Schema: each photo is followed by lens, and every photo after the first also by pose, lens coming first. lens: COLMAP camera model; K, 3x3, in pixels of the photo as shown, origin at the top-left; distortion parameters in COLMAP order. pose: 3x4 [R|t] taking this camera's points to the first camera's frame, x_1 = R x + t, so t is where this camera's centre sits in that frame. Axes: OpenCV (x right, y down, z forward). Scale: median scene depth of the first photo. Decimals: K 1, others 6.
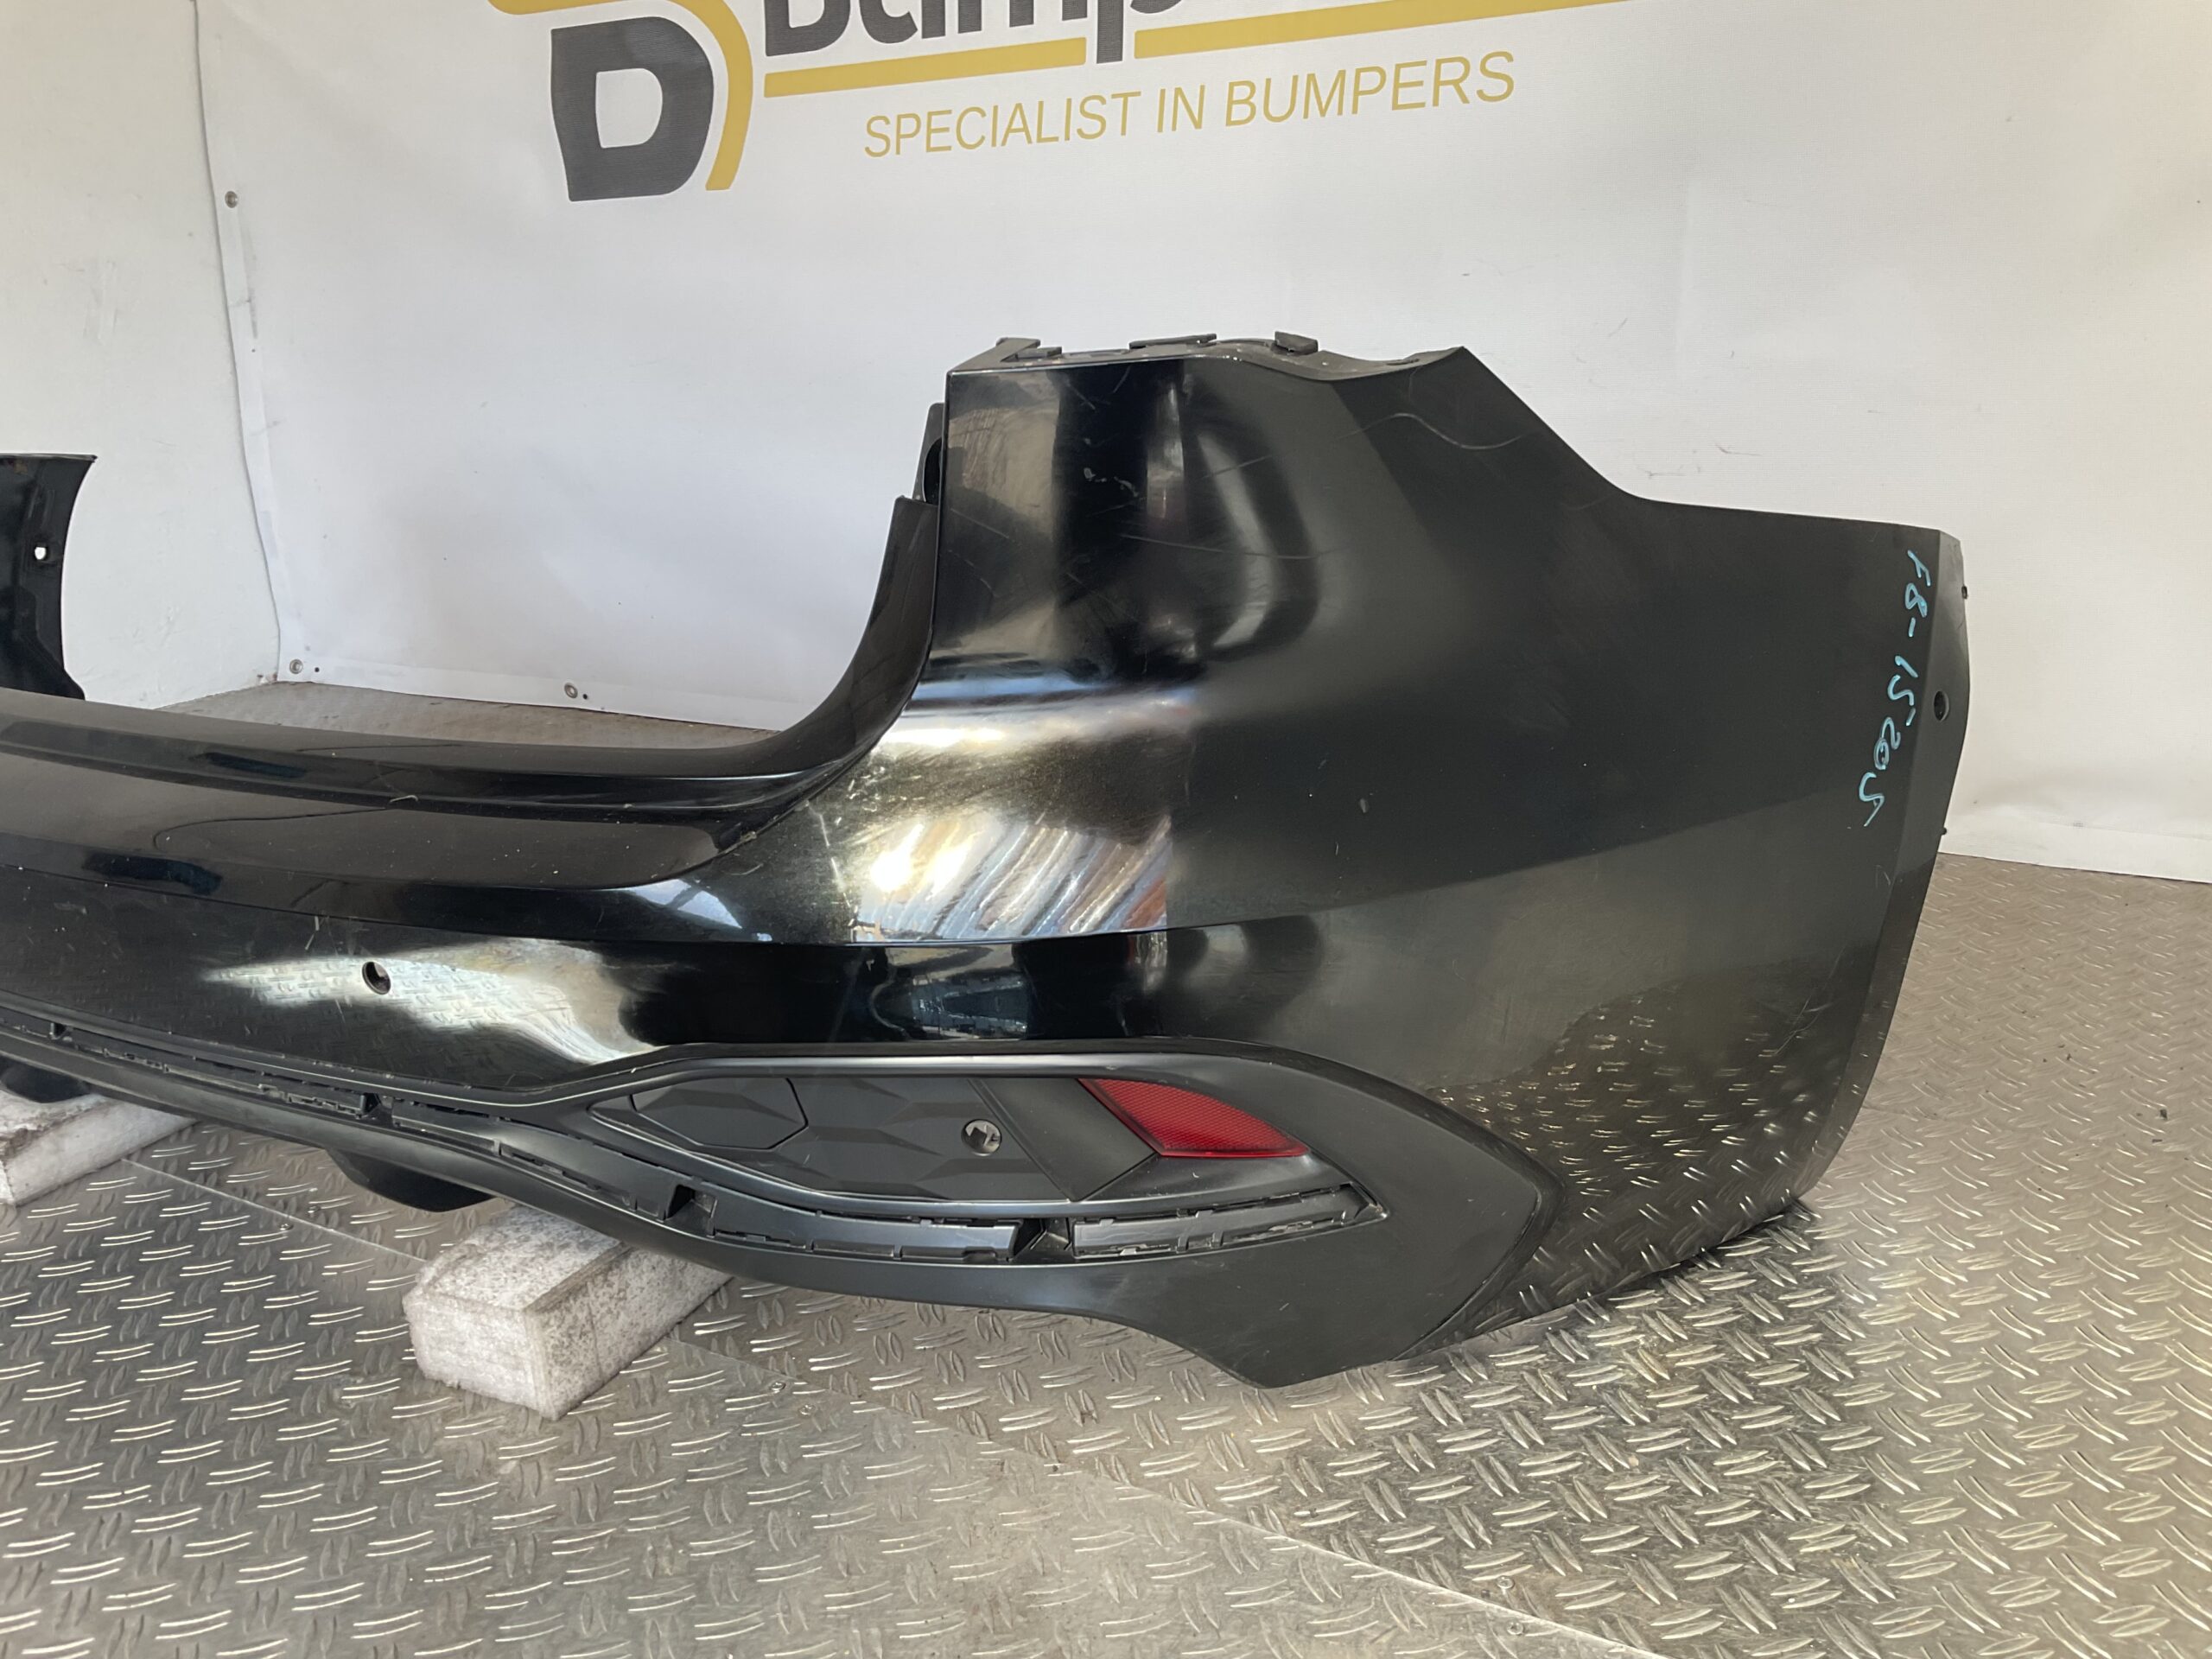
lens RADIAL K [[1837.6, 0, 1097.9], [0, 1837.6, 812.8], [0, 0, 1]] dist [0.069397, -0.137640]
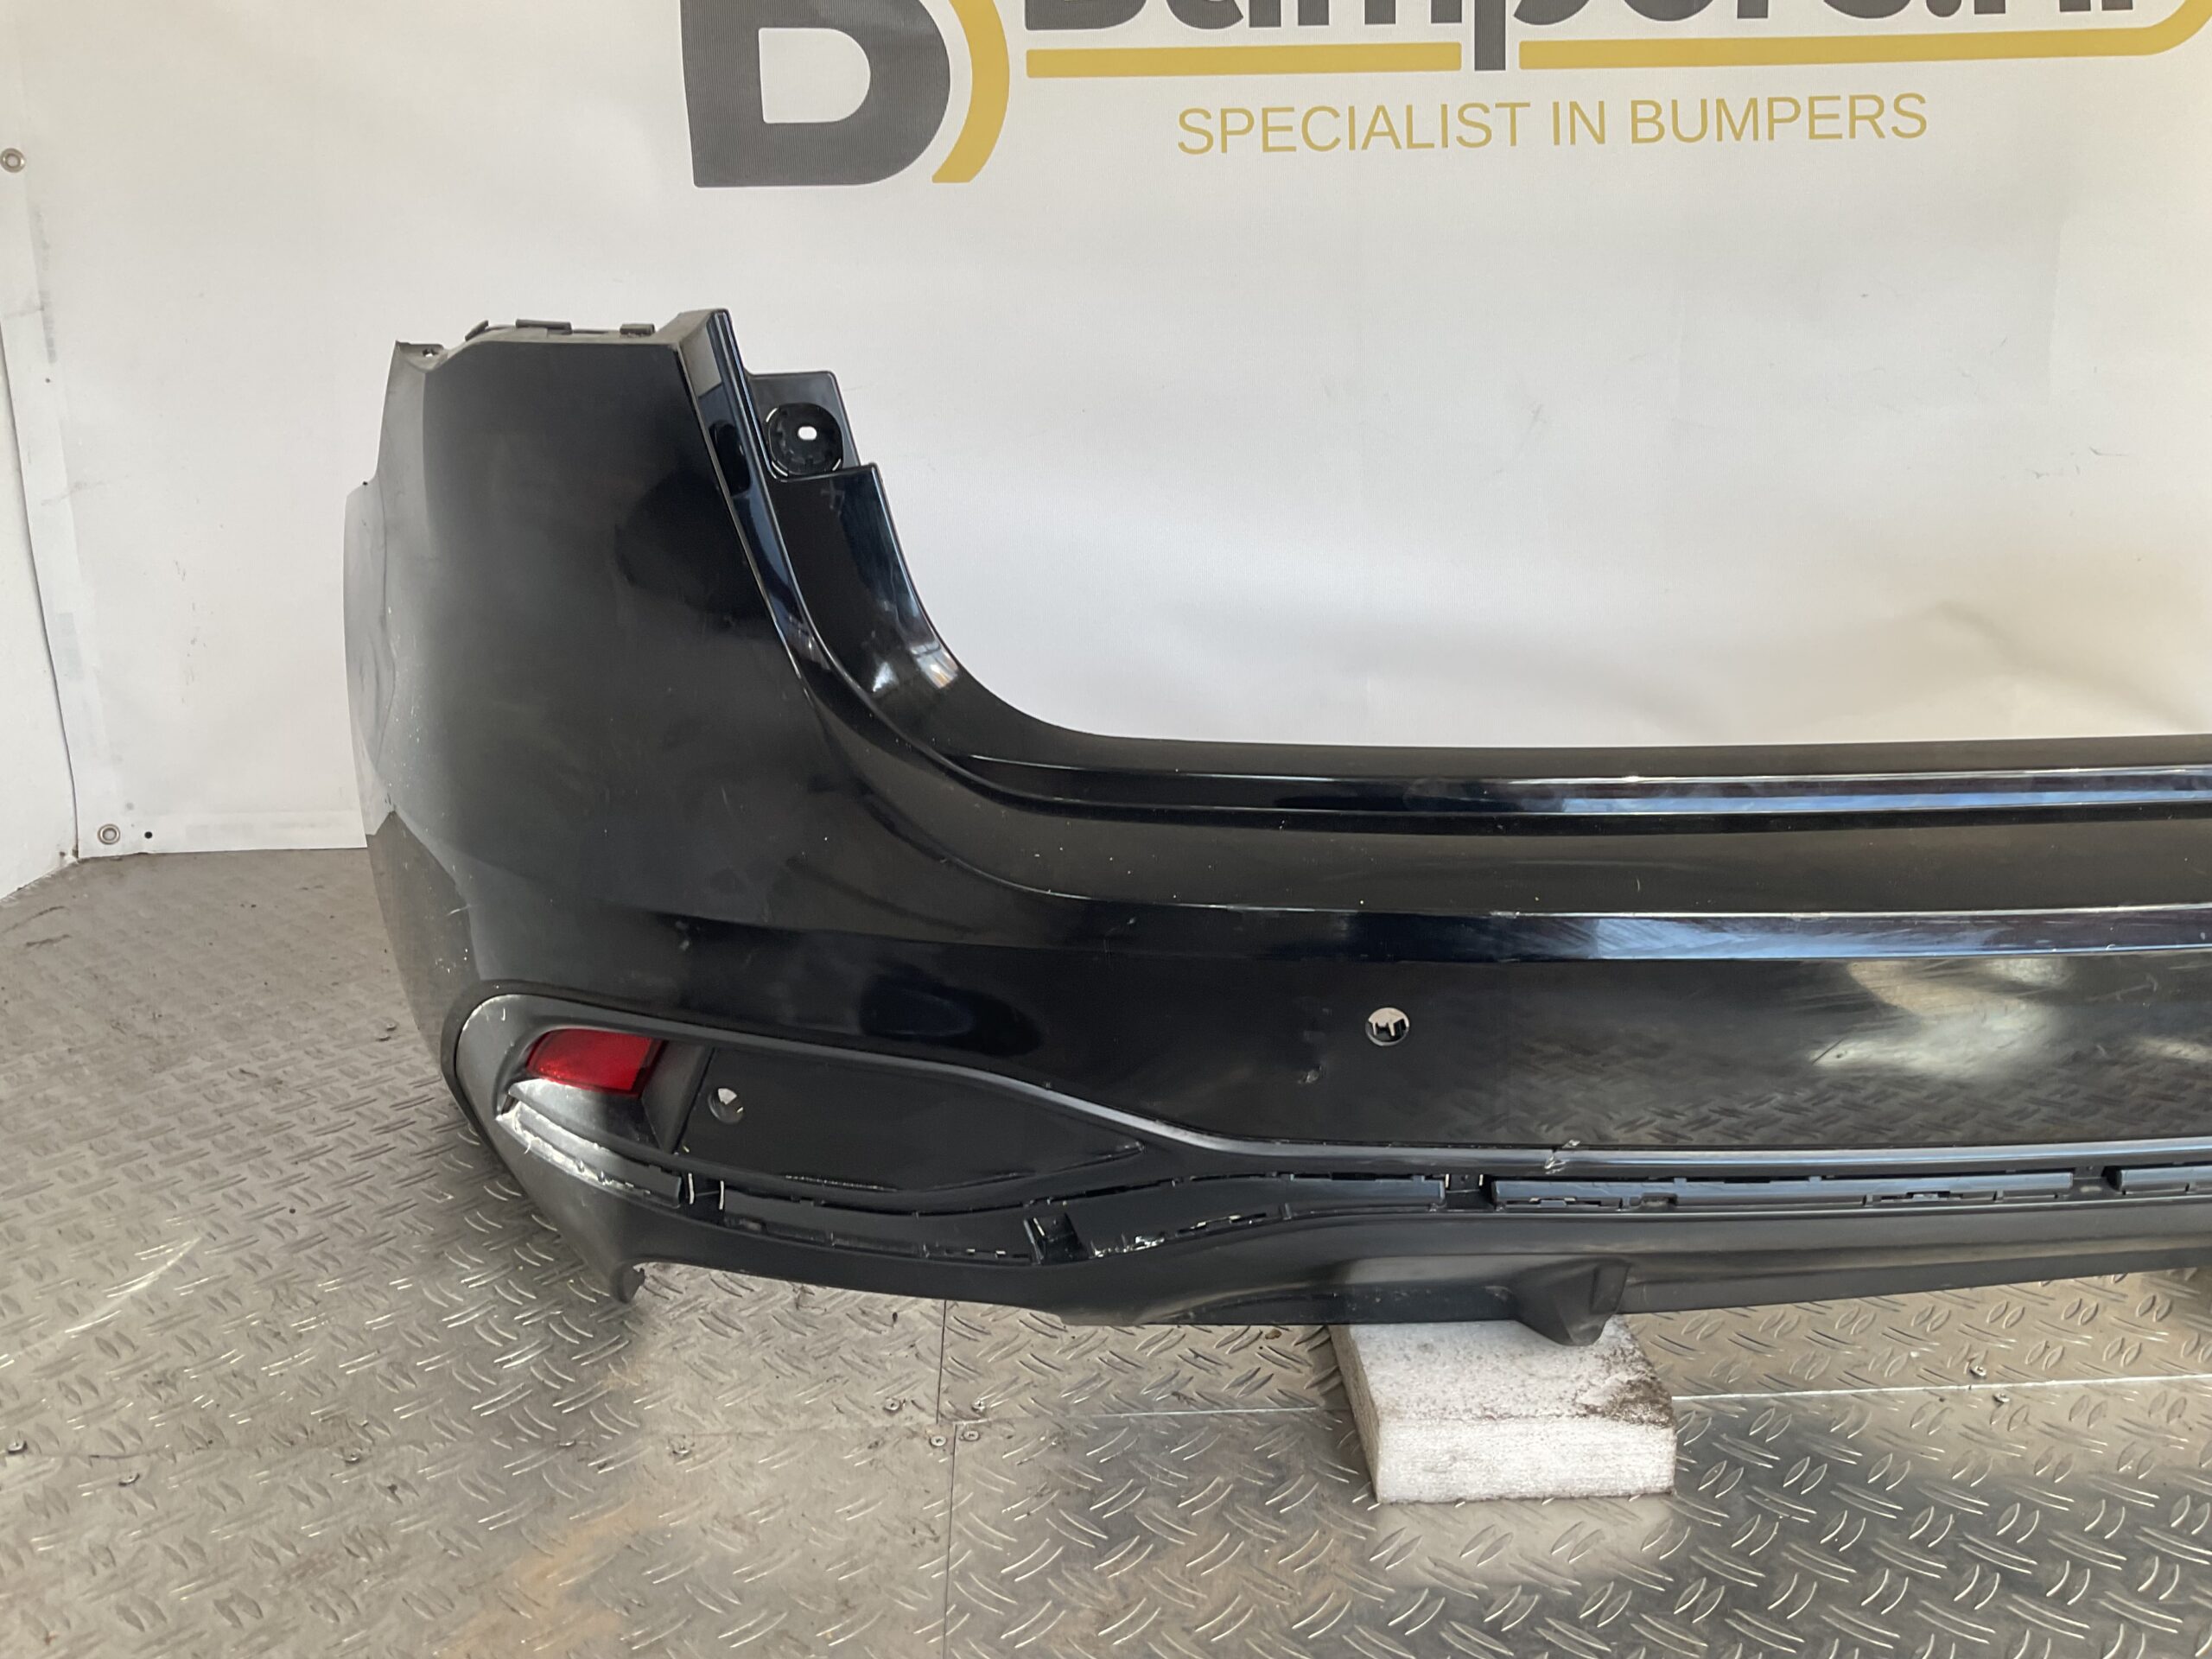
lens RADIAL K [[1837.6, 0, 1100.5], [0, 1837.6, 810.3], [0, 0, 1]] dist [0.069397, -0.137640]
pose [[0.842349, -0.109410, 0.527710, -0.970377], [0.137635, 0.990379, -0.014363, -0.053198], [-0.521062, 0.084730, 0.849303, 0.436515]]
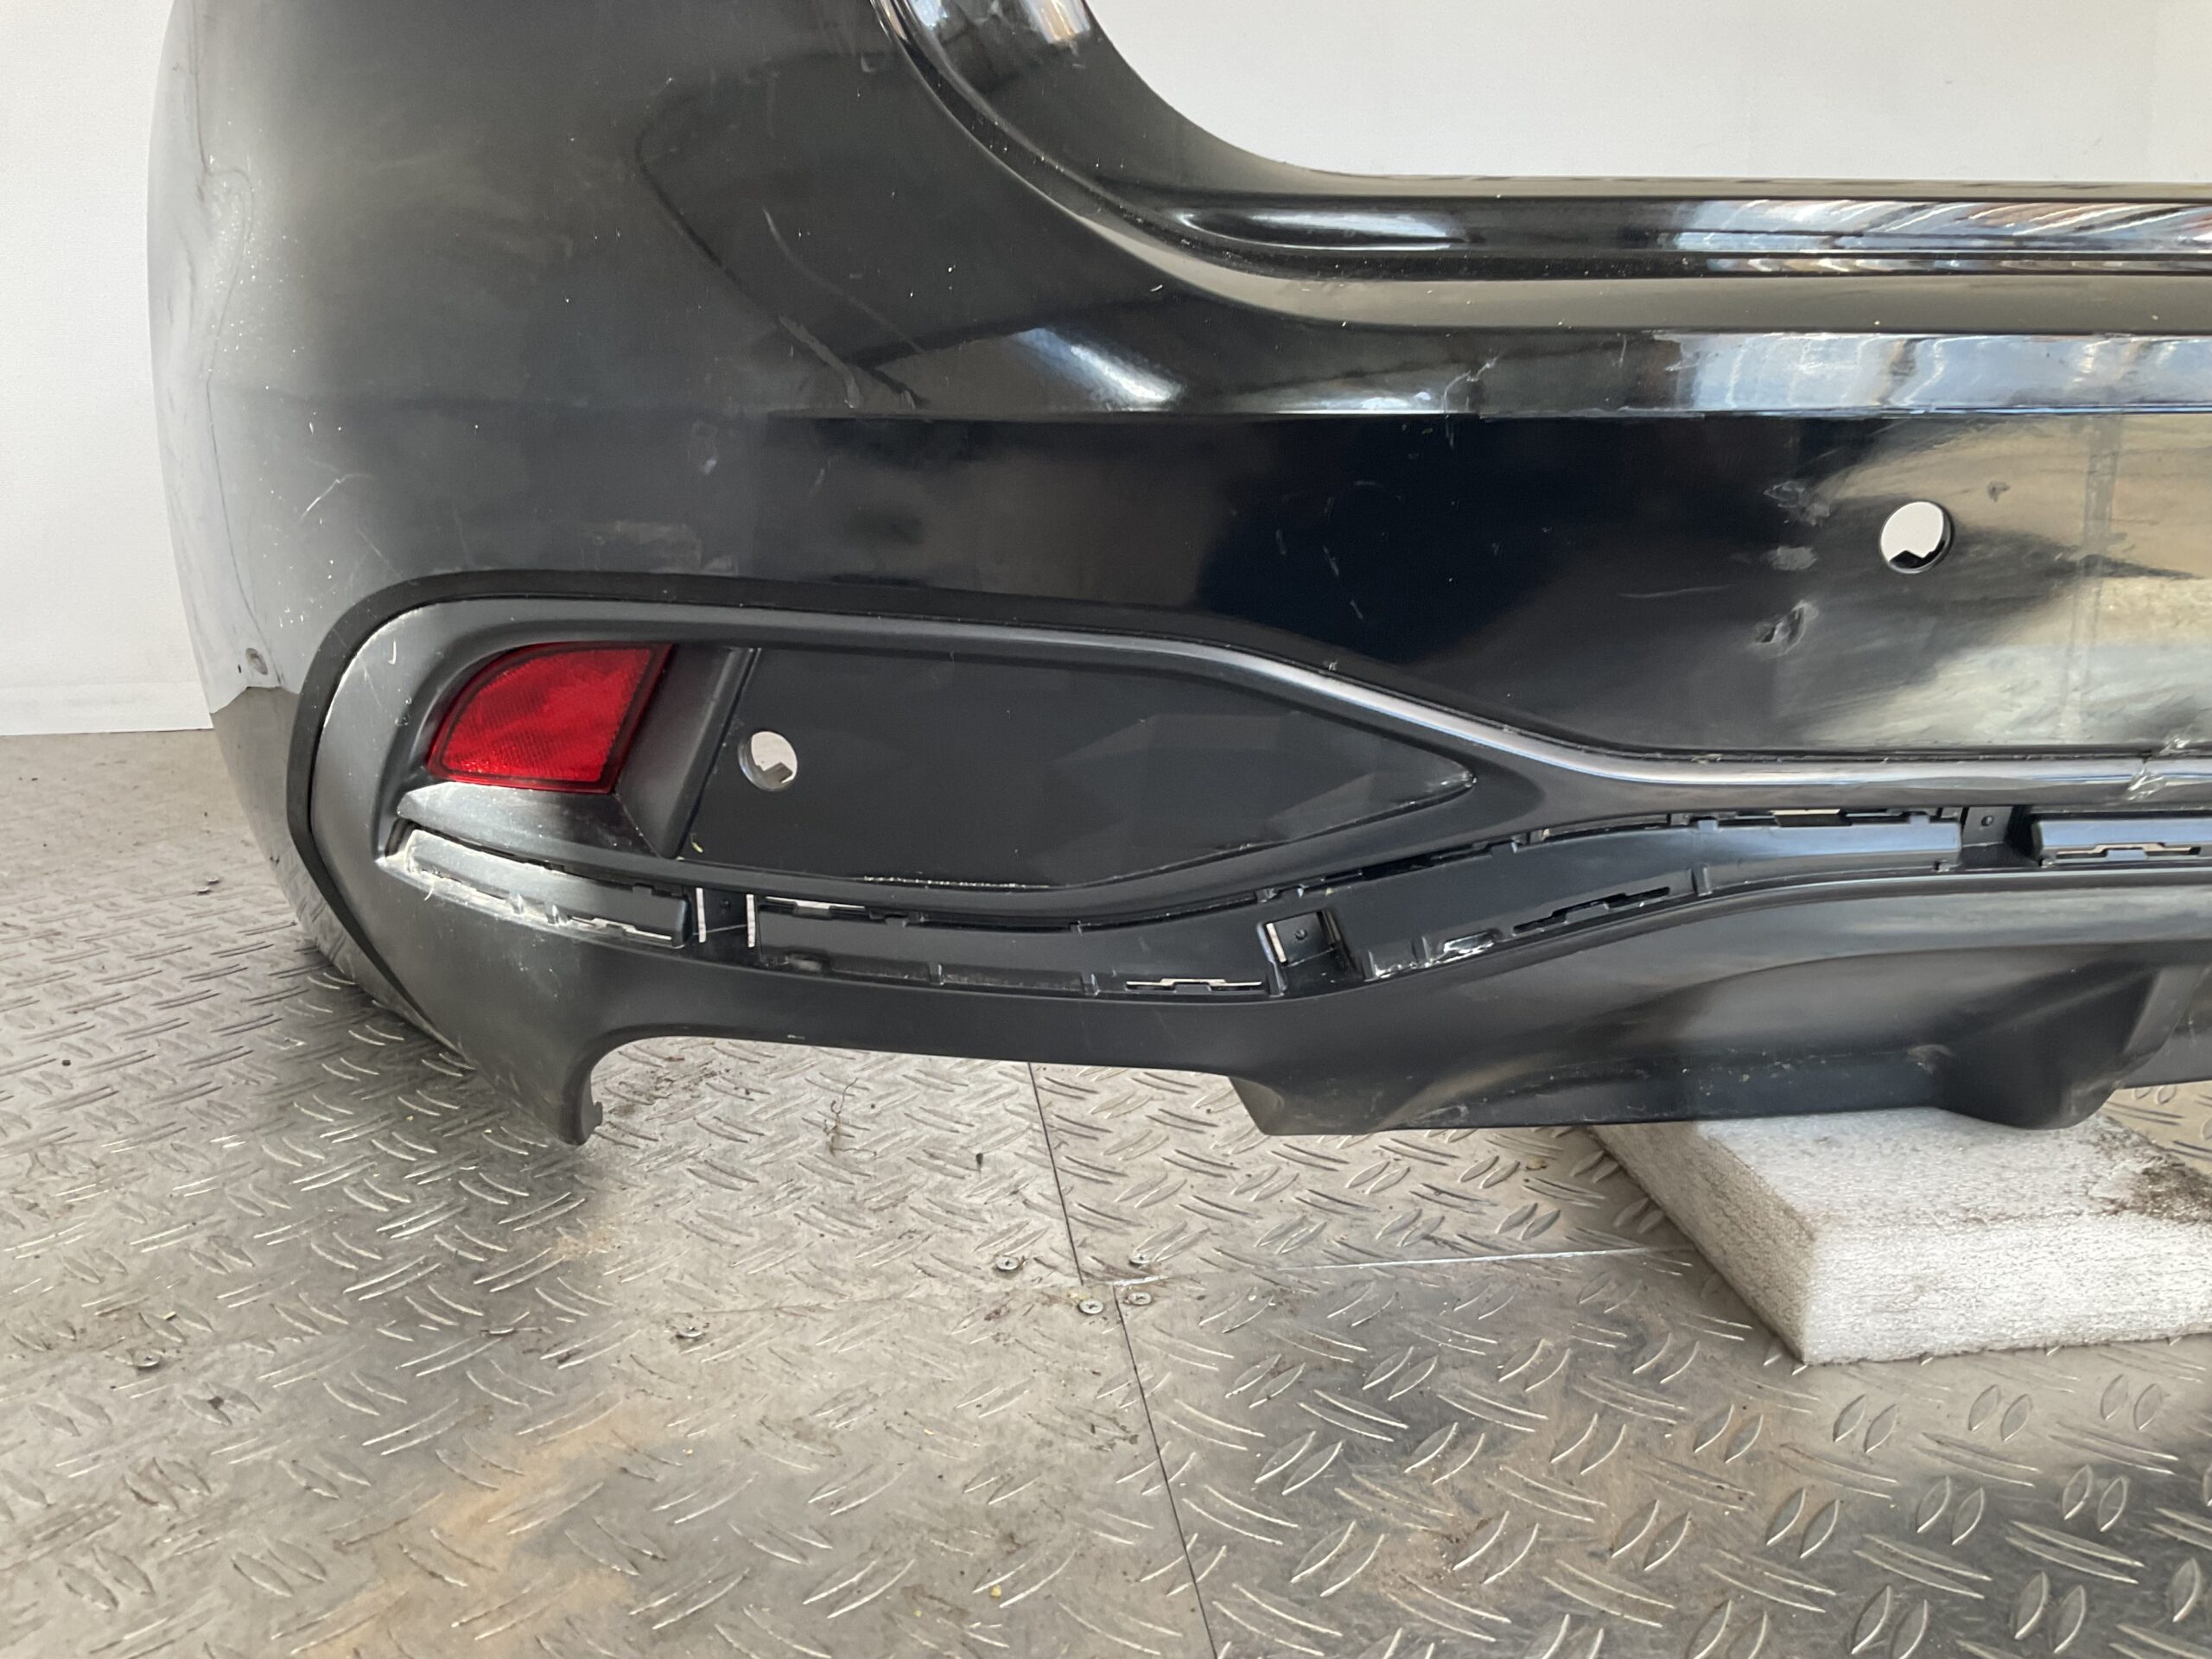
lens RADIAL K [[1837.6, 0, 1108.8], [0, 1837.6, 823.5], [0, 0, 1]] dist [0.069397, -0.137640]
pose [[0.794824, -0.107441, 0.597253, -0.935010], [0.151820, 0.988110, -0.024289, 0.050831], [-0.587542, 0.109980, 0.801685, 0.685758]]
